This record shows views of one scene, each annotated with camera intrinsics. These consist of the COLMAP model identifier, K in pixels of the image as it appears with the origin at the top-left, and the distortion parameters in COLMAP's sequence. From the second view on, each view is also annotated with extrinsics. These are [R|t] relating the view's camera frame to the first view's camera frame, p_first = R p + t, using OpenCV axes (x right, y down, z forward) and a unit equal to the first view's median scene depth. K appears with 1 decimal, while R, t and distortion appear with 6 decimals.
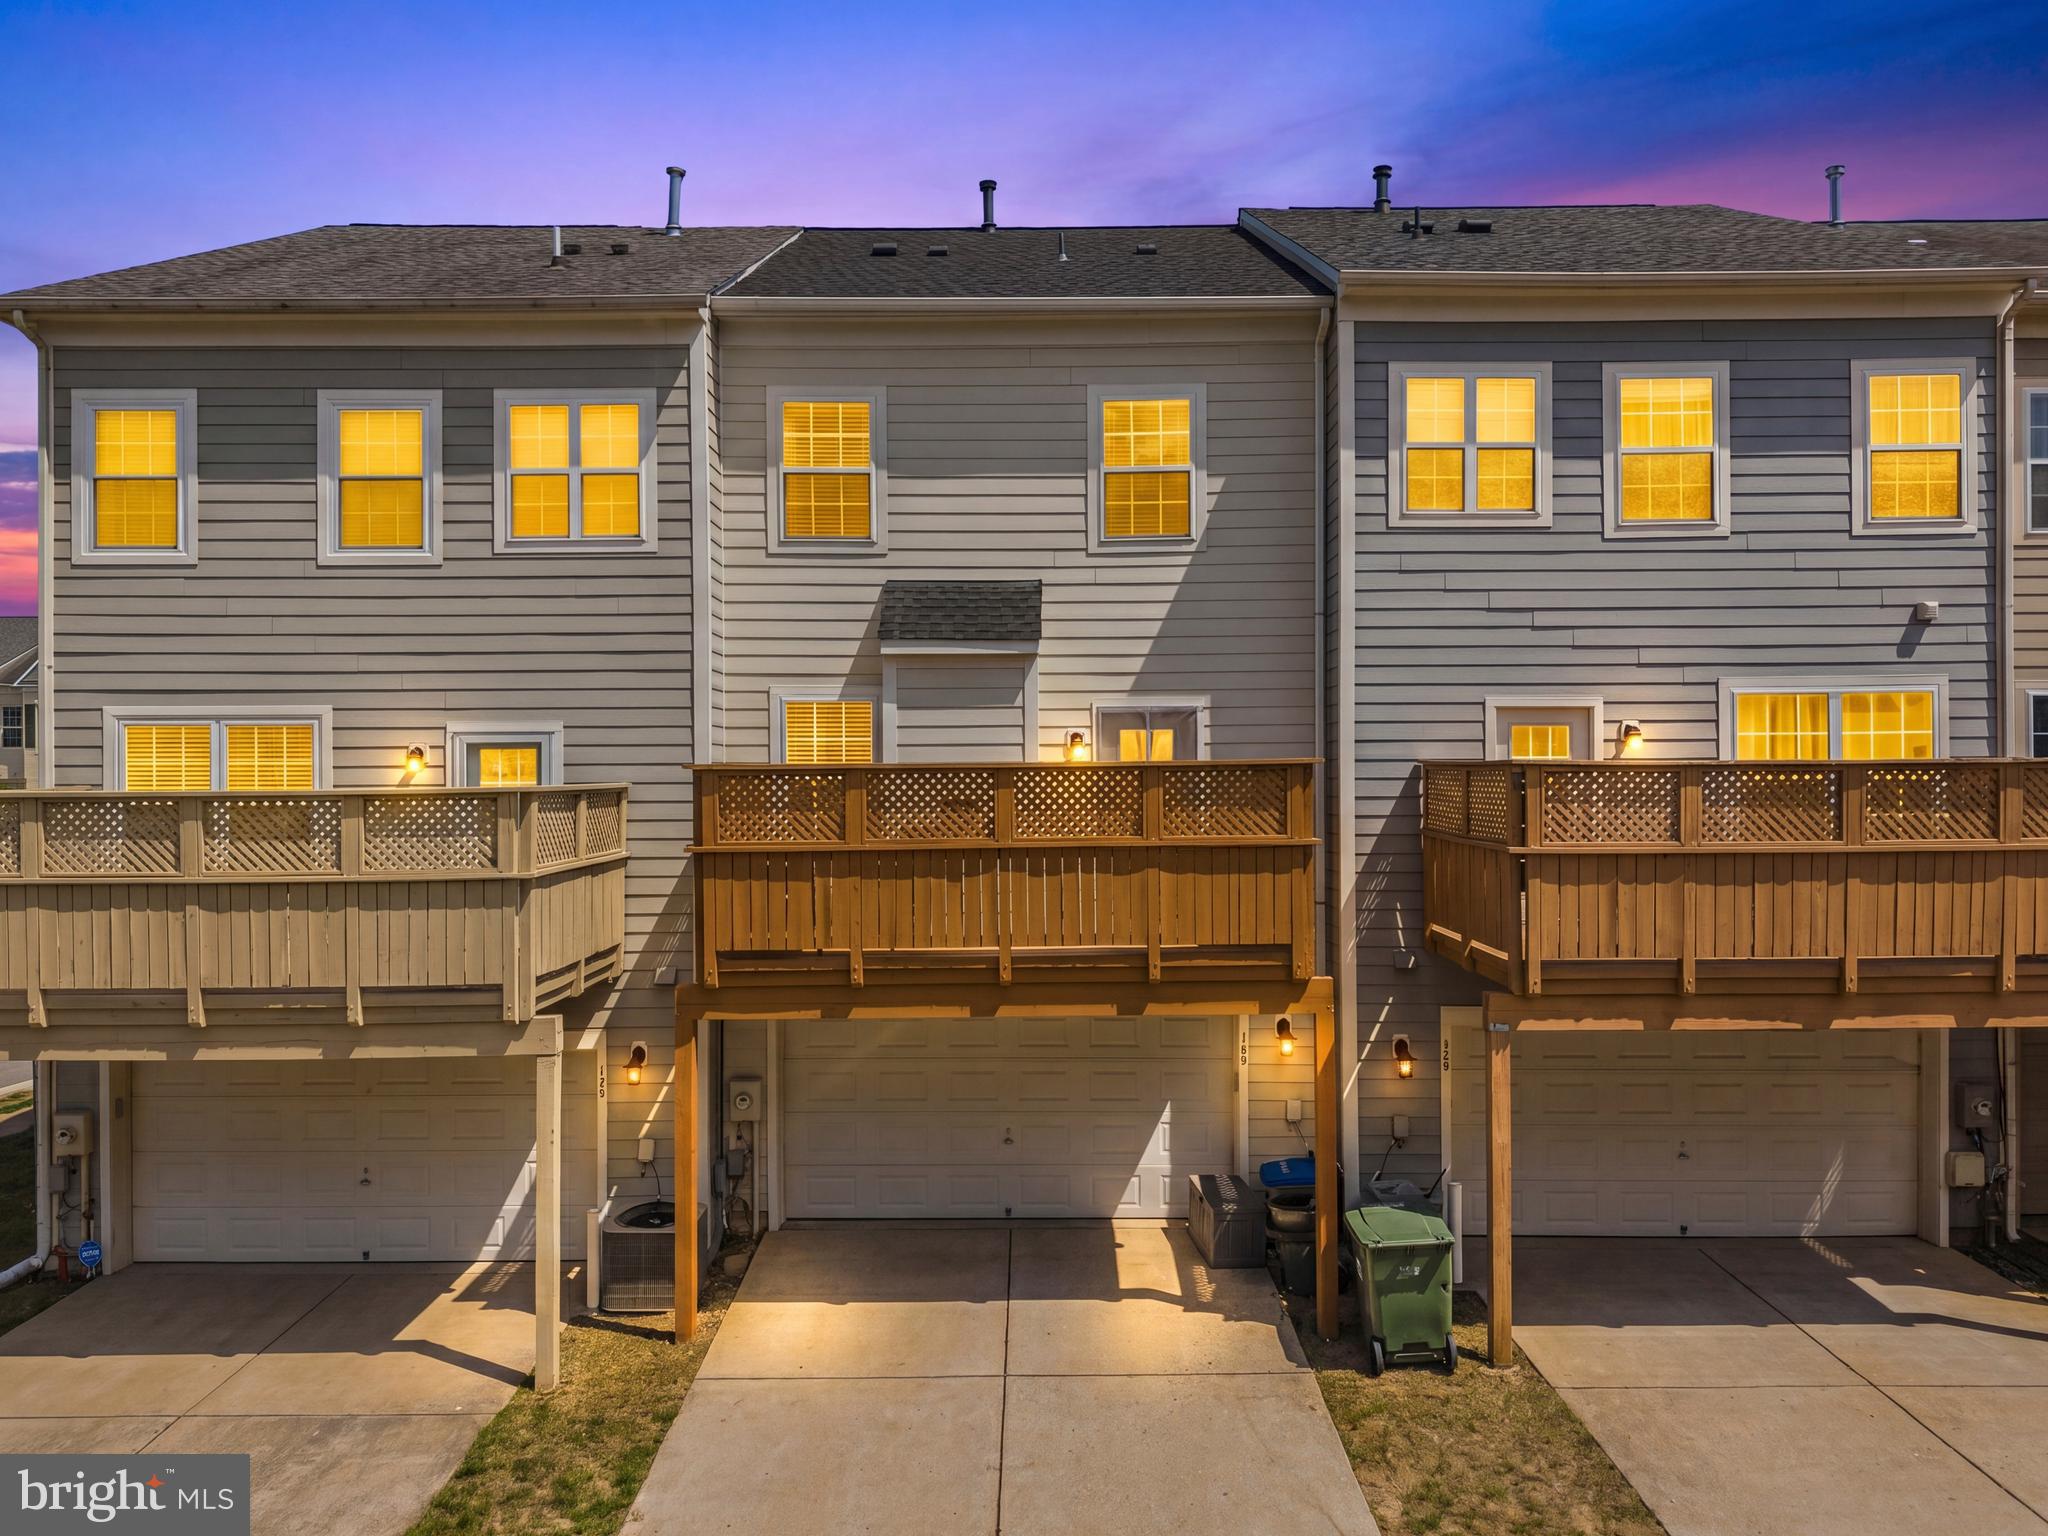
lens RADIAL K [[1407.5, 0, 1057.4], [0, 1407.5, 760.0], [0, 0, 1]] dist [0.096728, -0.107294]
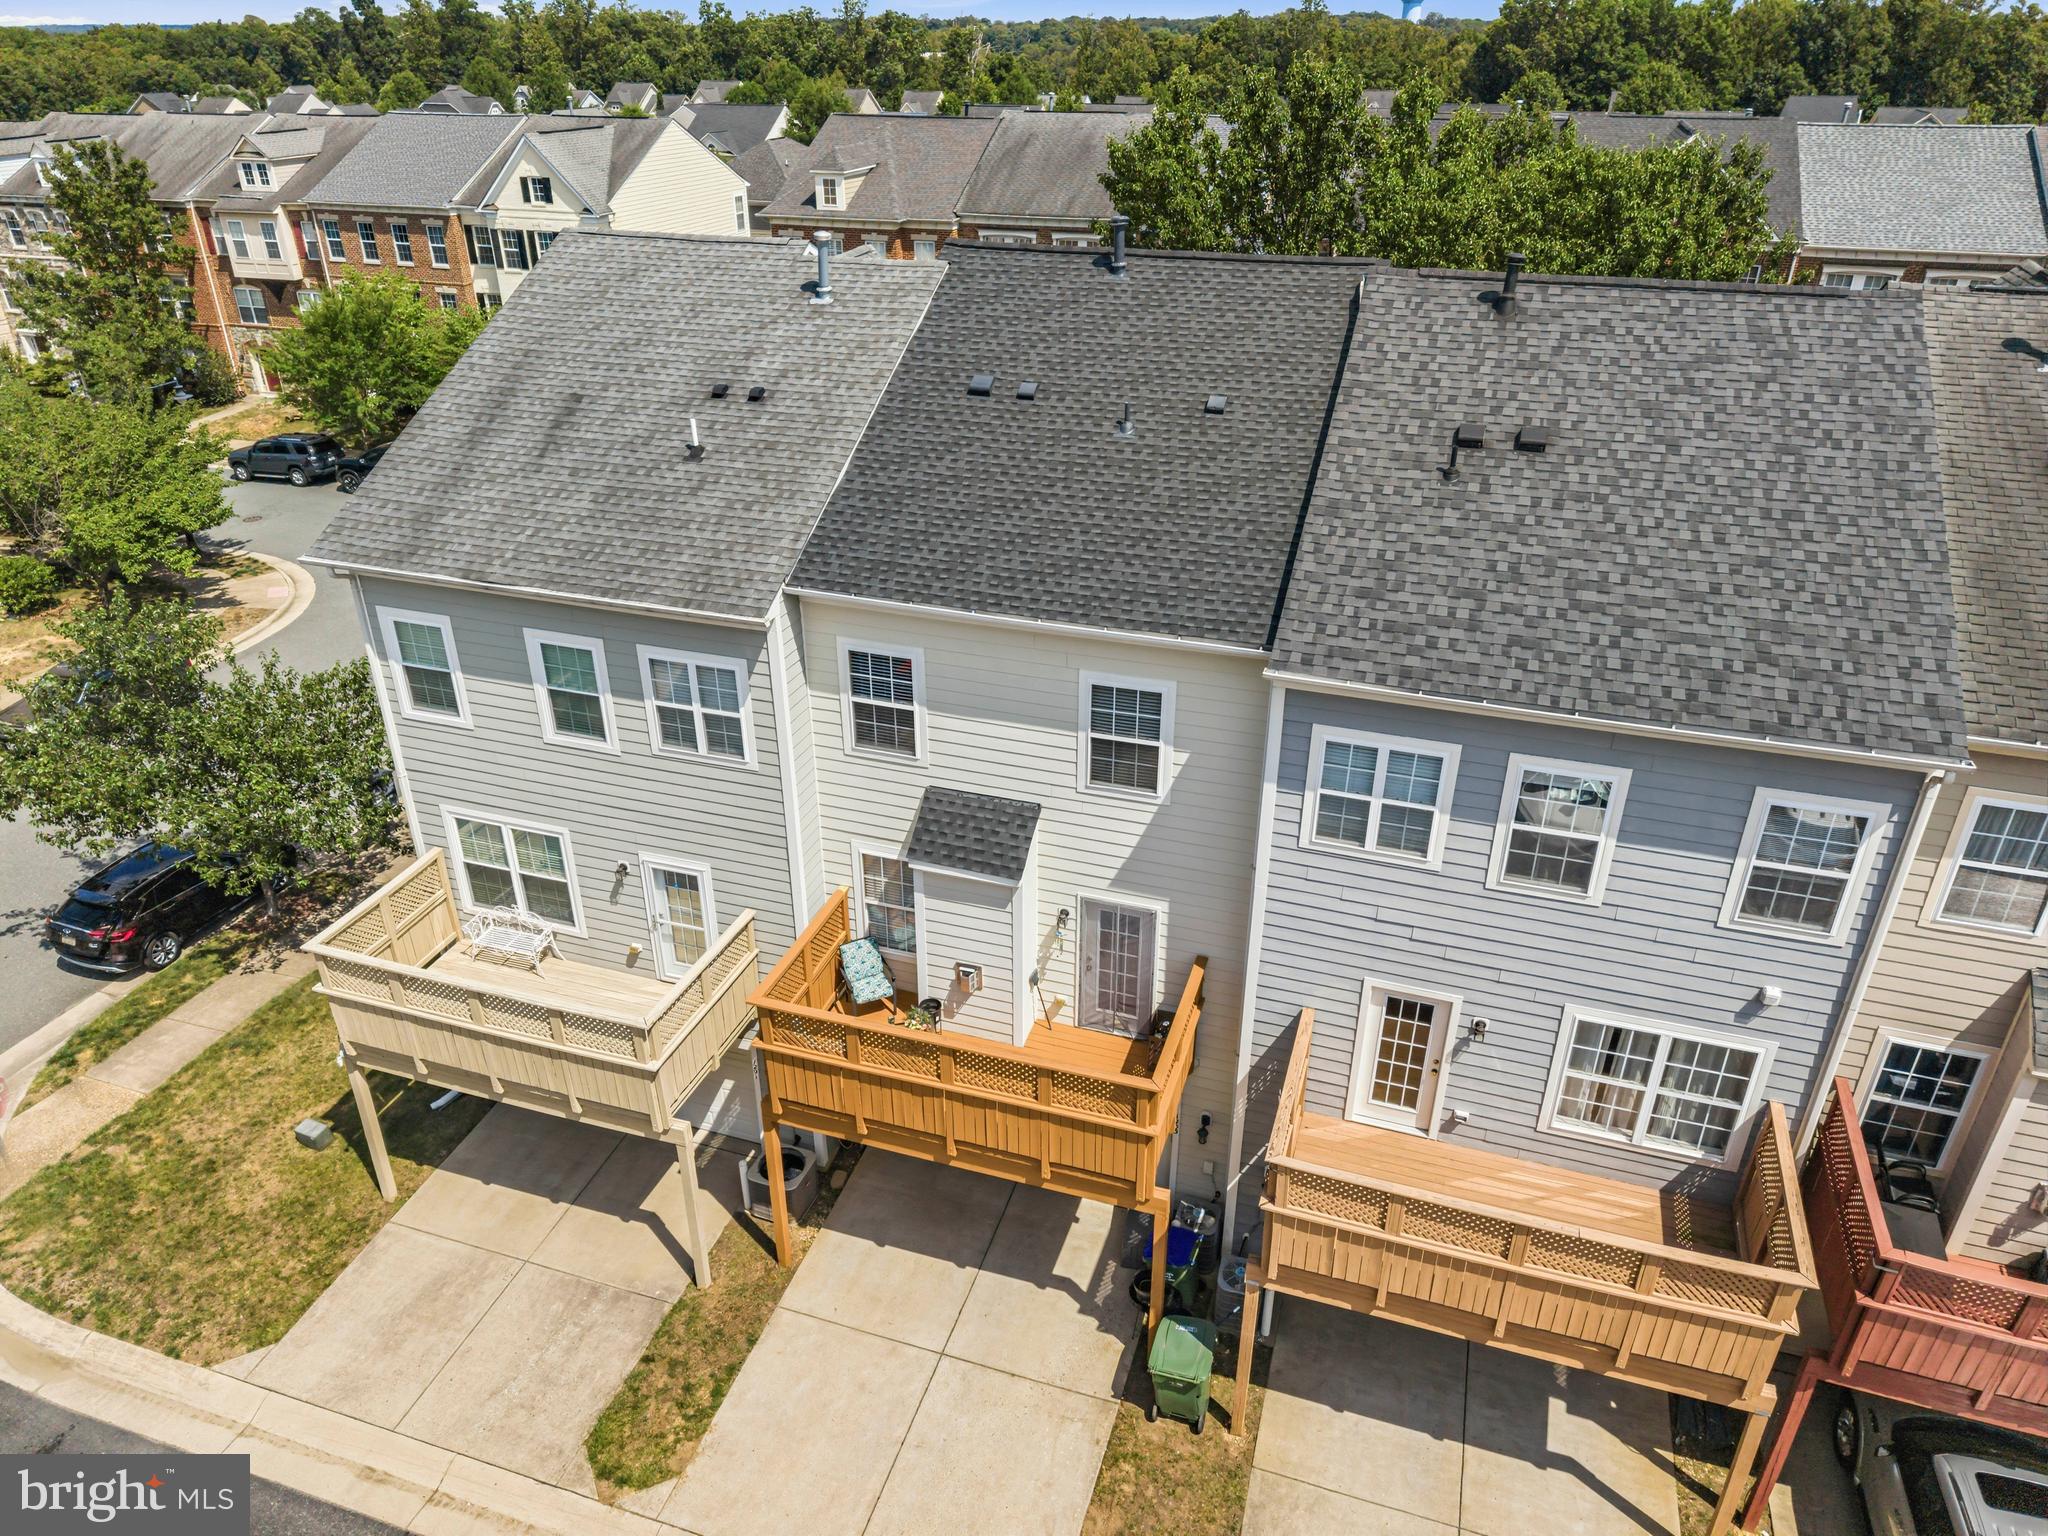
lens RADIAL K [[1407.5, 0, 1057.4], [0, 1407.5, 760.0], [0, 0, 1]] dist [0.096728, -0.107294]
pose [[0.947982, 0.163706, -0.273001, 0.356850], [-0.010086, 0.872641, 0.488258, -0.817972], [0.318163, -0.460106, 0.828900, -0.022964]]
